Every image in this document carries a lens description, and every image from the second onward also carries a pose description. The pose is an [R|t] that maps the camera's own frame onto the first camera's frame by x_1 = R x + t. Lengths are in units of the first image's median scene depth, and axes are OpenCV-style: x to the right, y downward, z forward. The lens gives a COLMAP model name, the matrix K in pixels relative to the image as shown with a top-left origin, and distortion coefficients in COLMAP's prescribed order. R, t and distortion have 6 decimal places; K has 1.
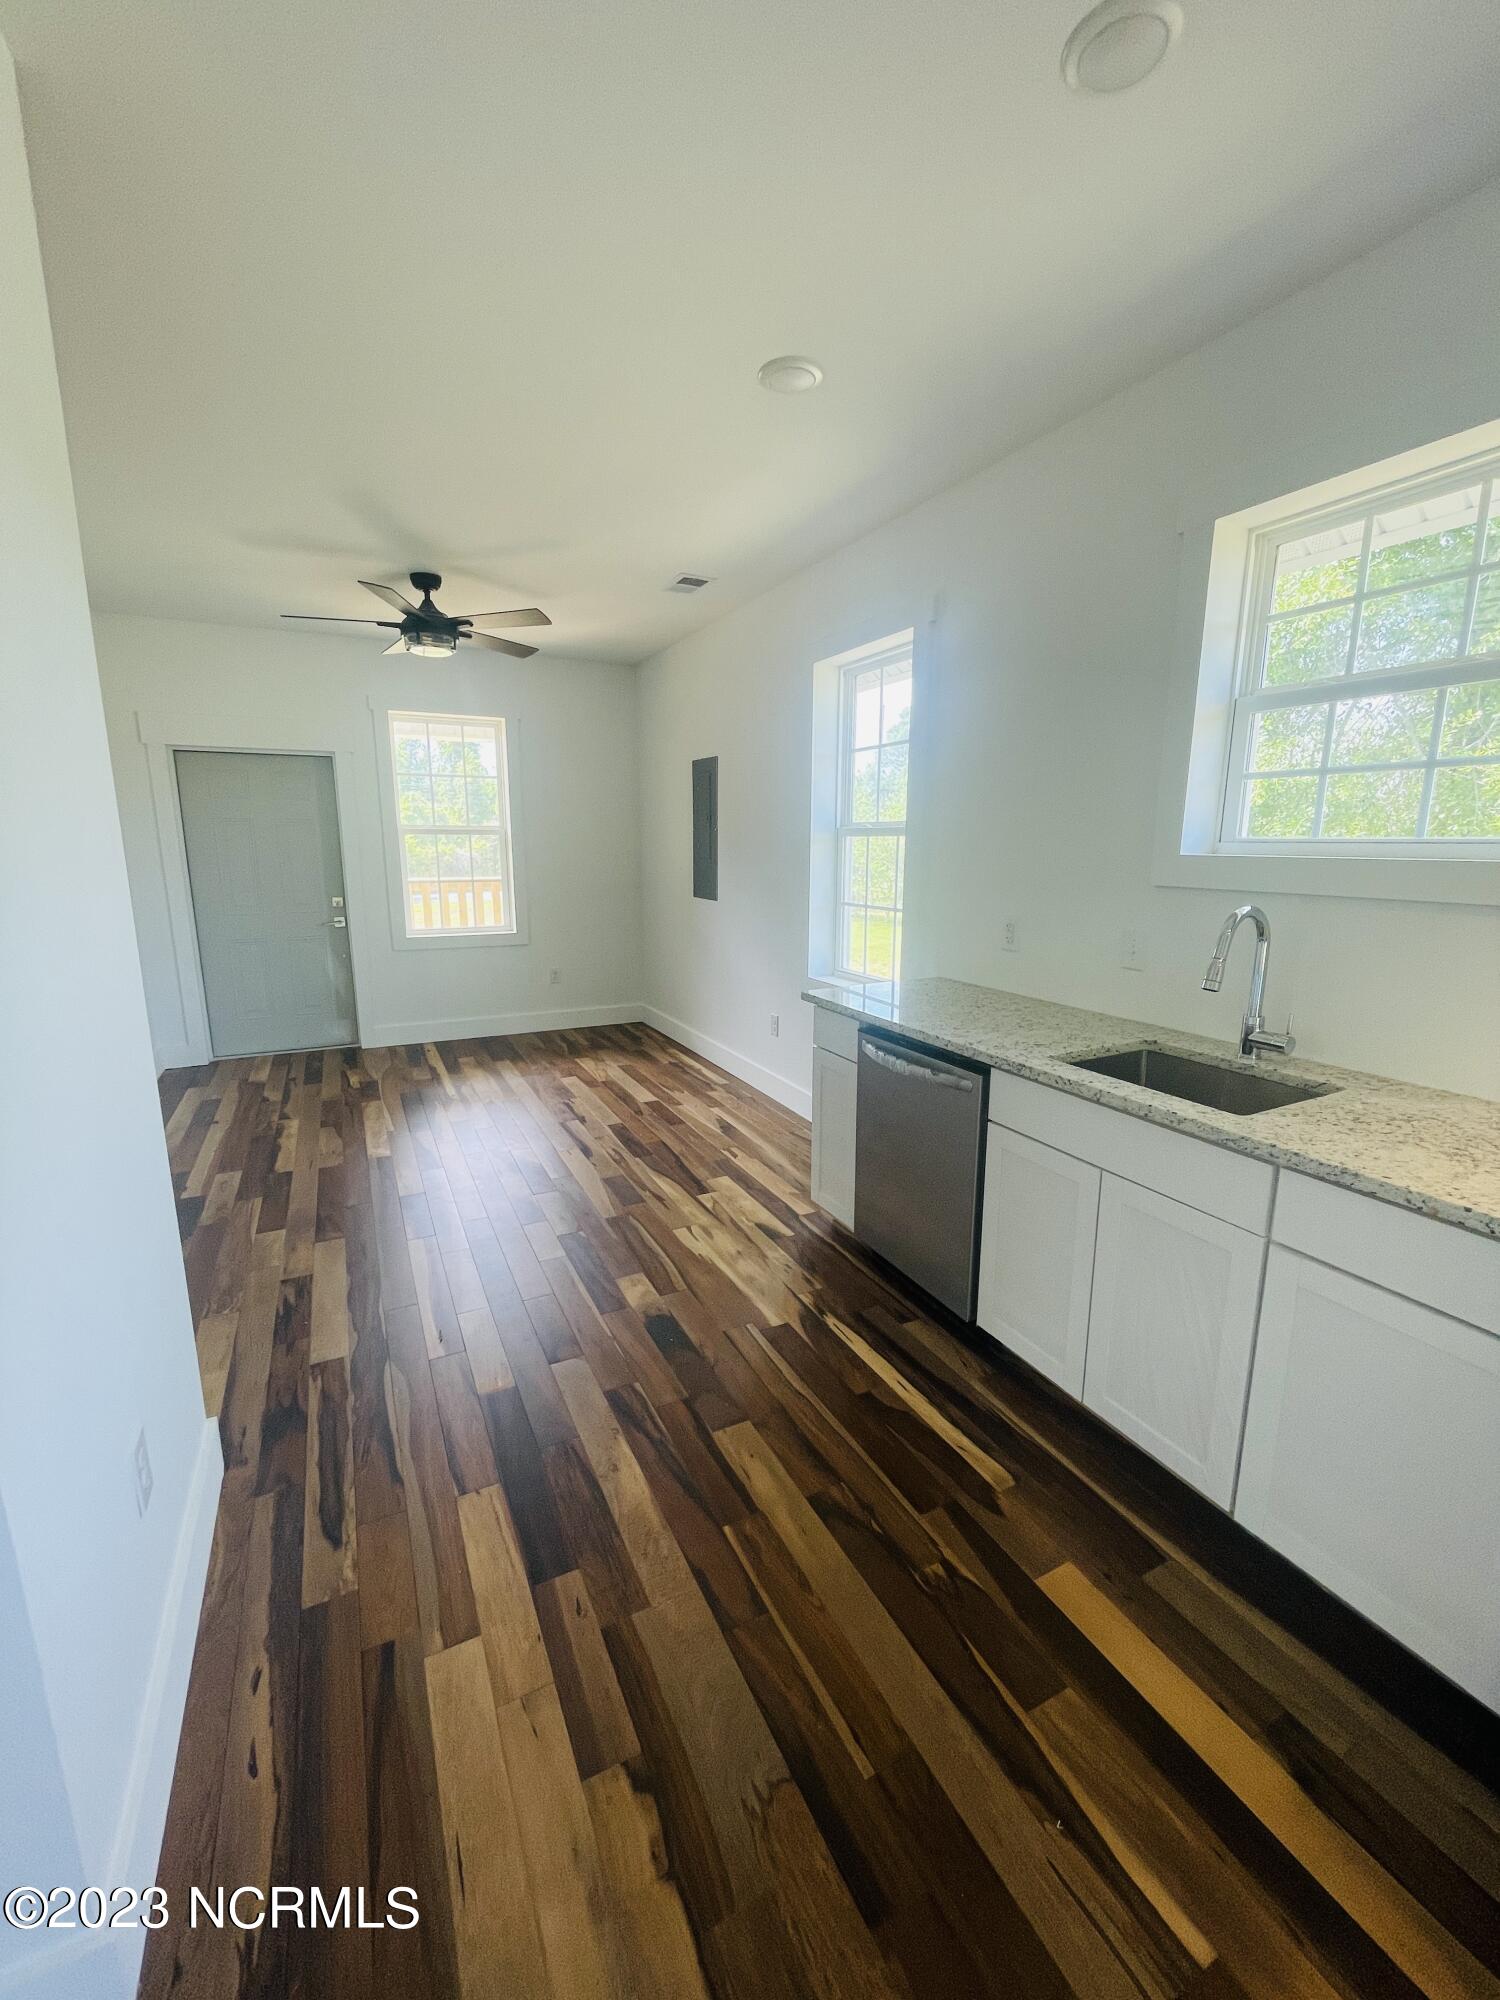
lens RADIAL K [[814.3, 0, 745.0], [0, 814.3, 1007.6], [0, 0, 1]] dist [-0.001099, 0.000345]
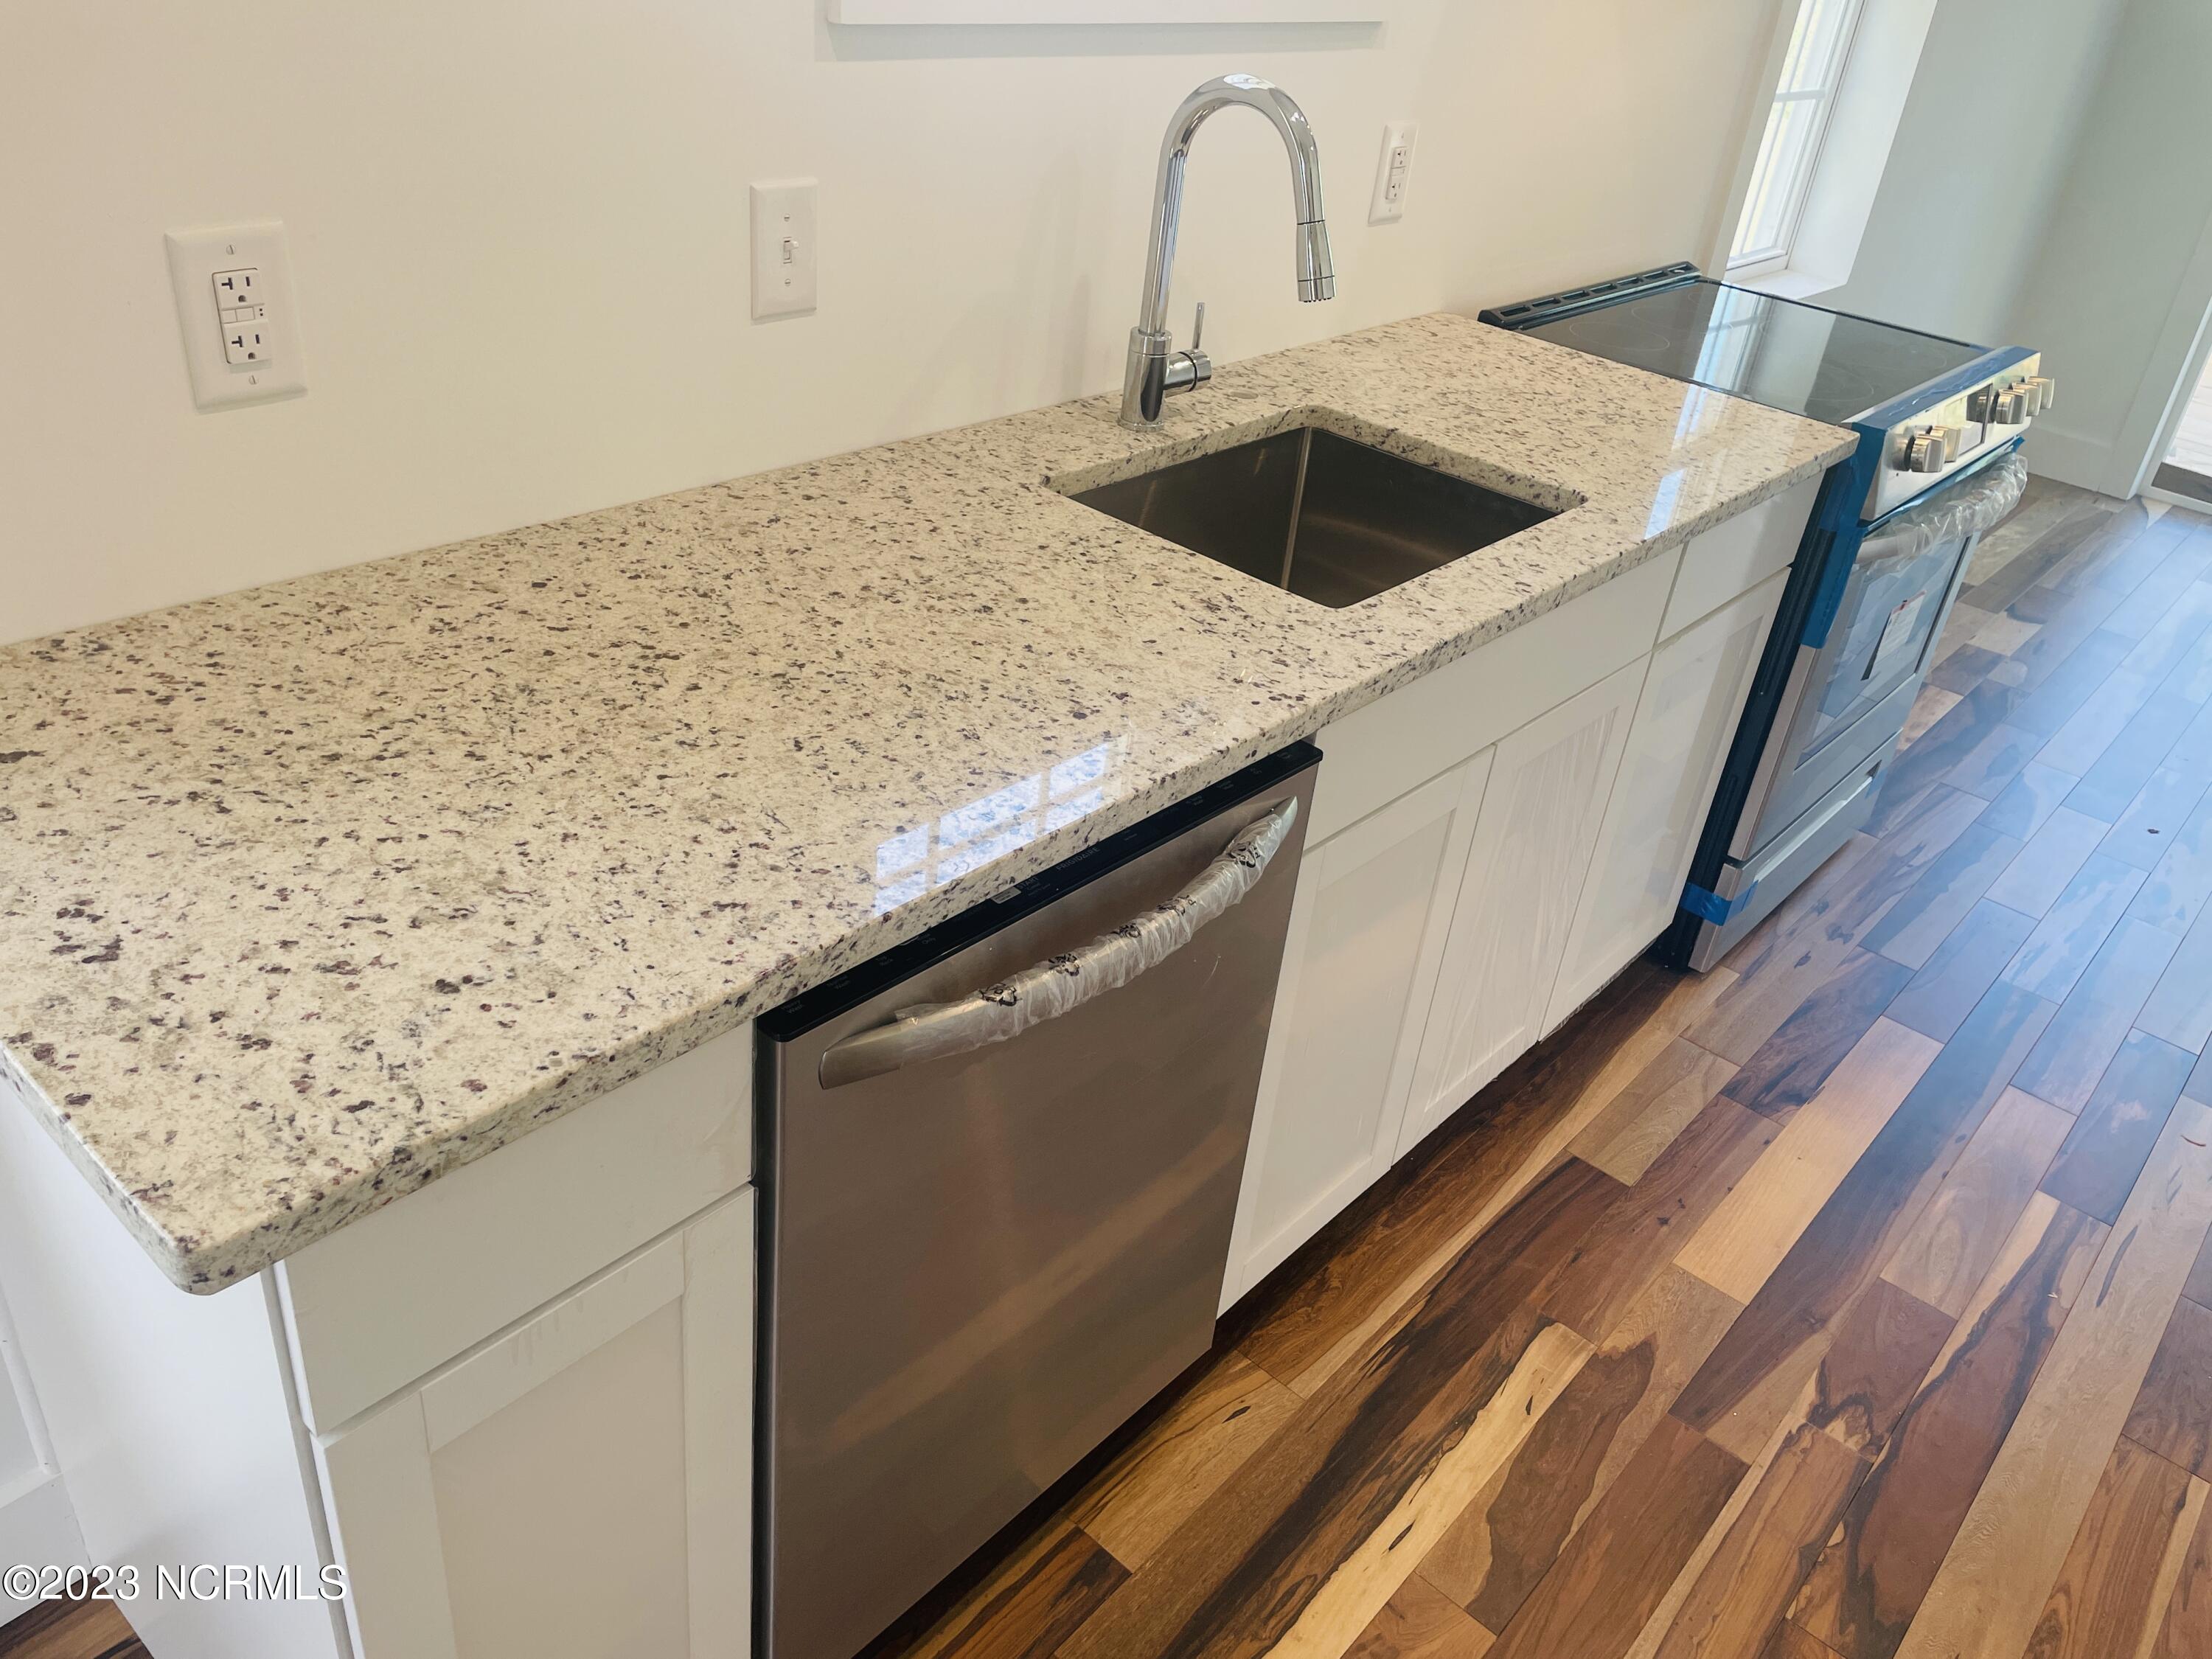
lens RADIAL K [[1654.3, 0, 1104.9], [0, 1654.3, 815.2], [0, 0, 1]] dist [0.042684, -0.021930]
pose [[-0.376192, -0.504646, 0.777054, -0.133675], [0.090466, 0.814647, 0.572857, -0.190902], [-0.922115, 0.285801, -0.260810, 0.853610]]
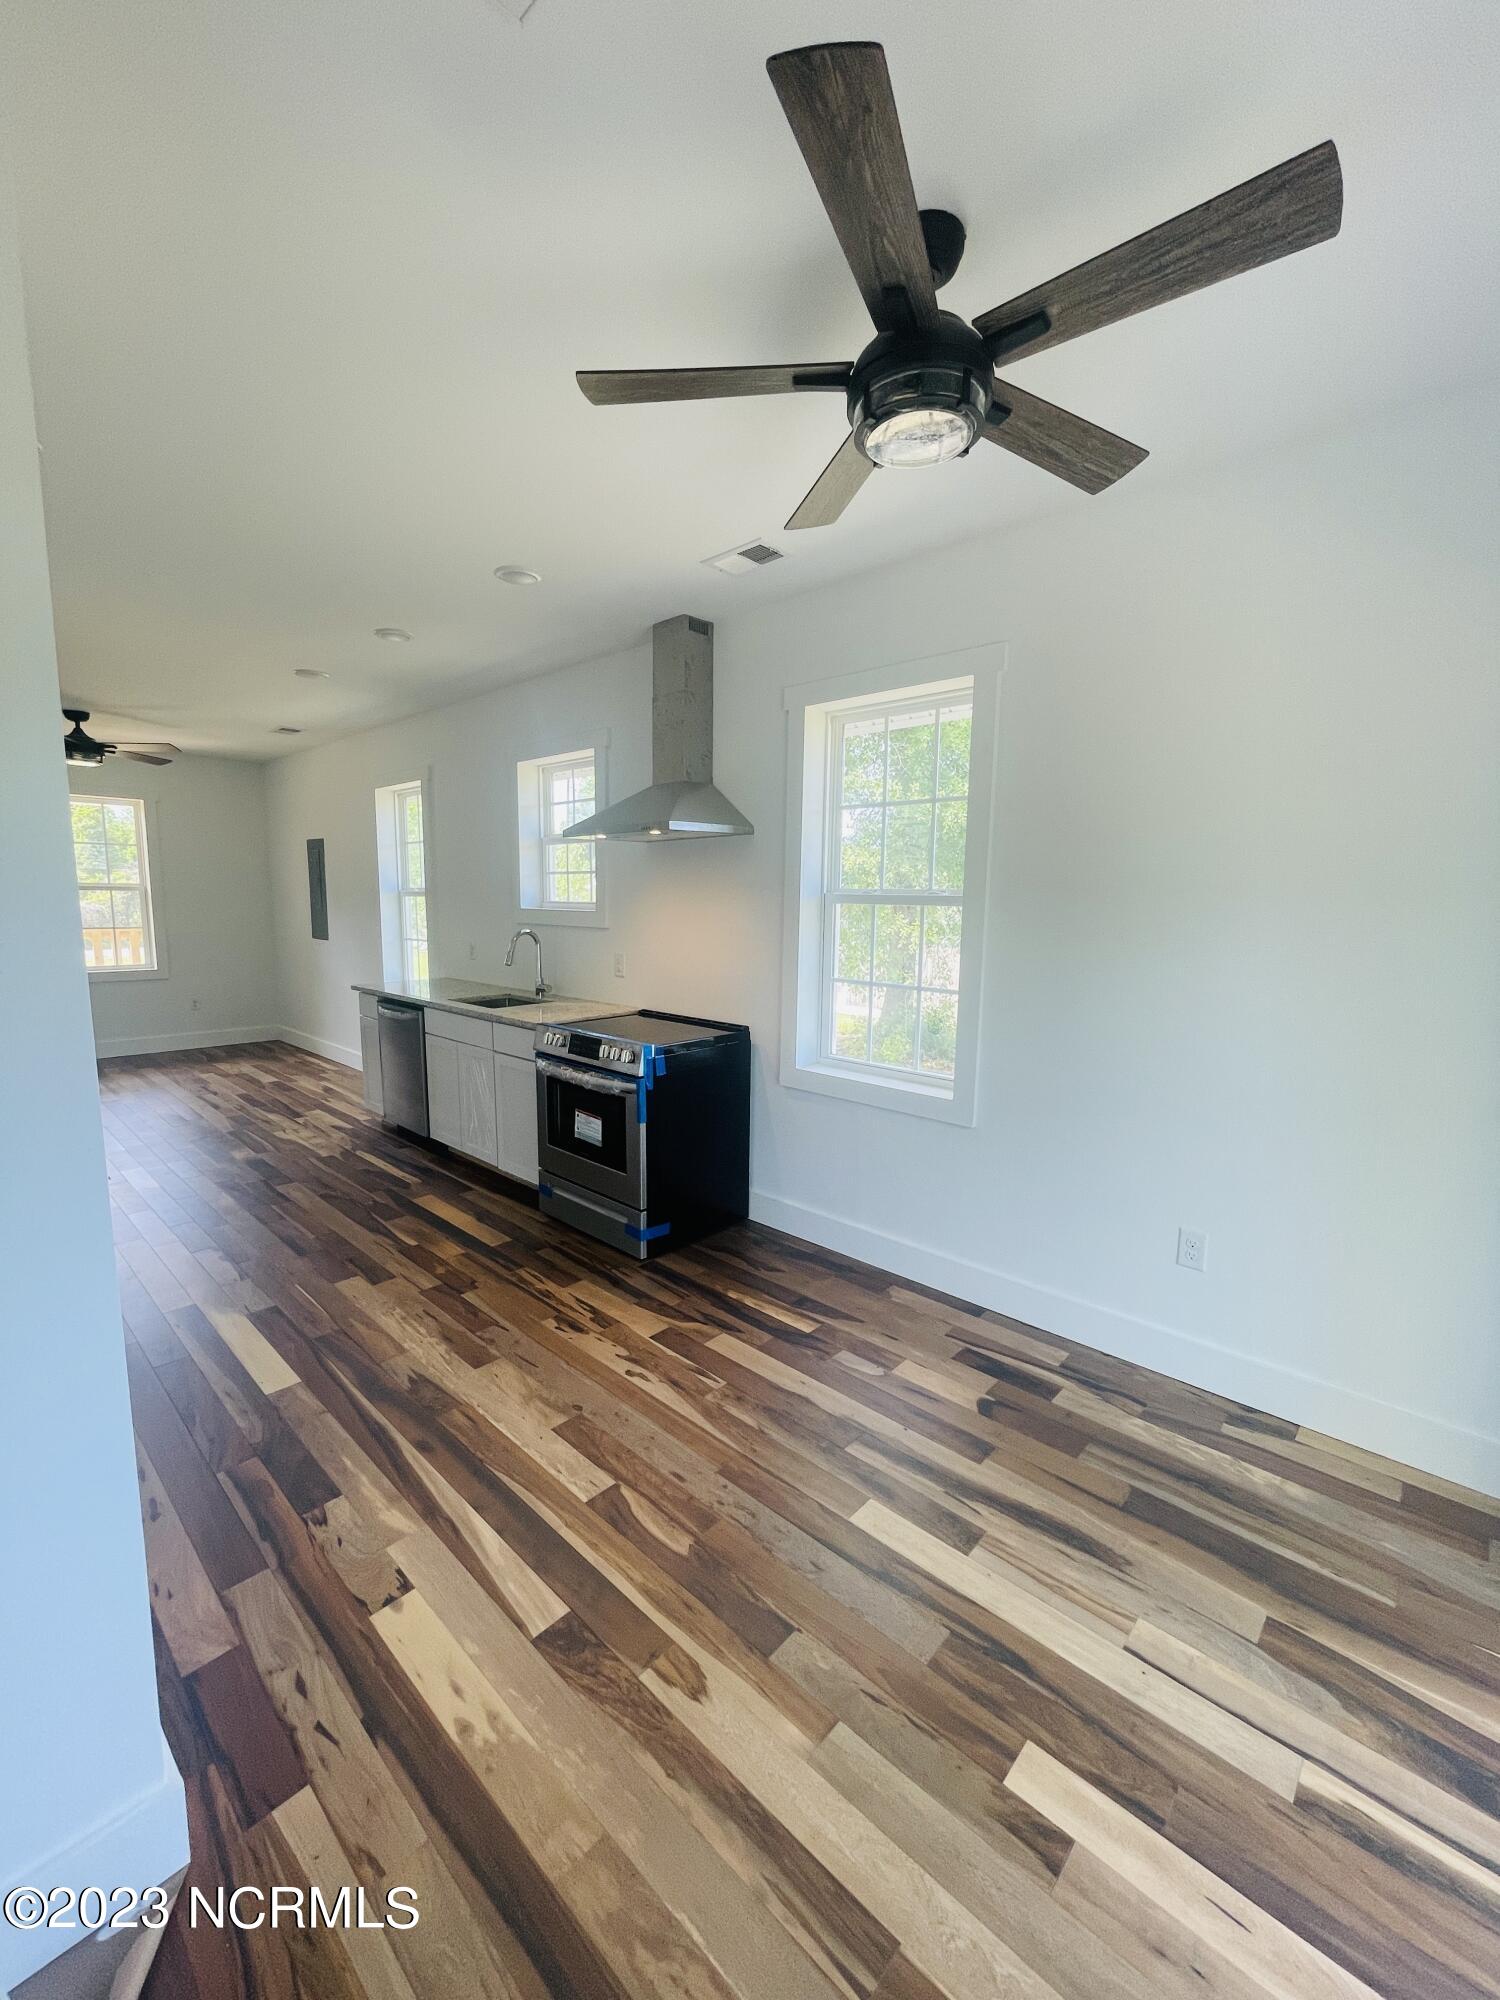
lens RADIAL K [[814.3, 0, 745.5], [0, 814.3, 995.2], [0, 0, 1]] dist [-0.001099, 0.000345]
pose [[0.937908, -0.038887, 0.344698, 0.242833], [0.065123, 0.995767, -0.064859, 0.160096], [-0.340717, 0.083279, 0.936470, -0.860619]]
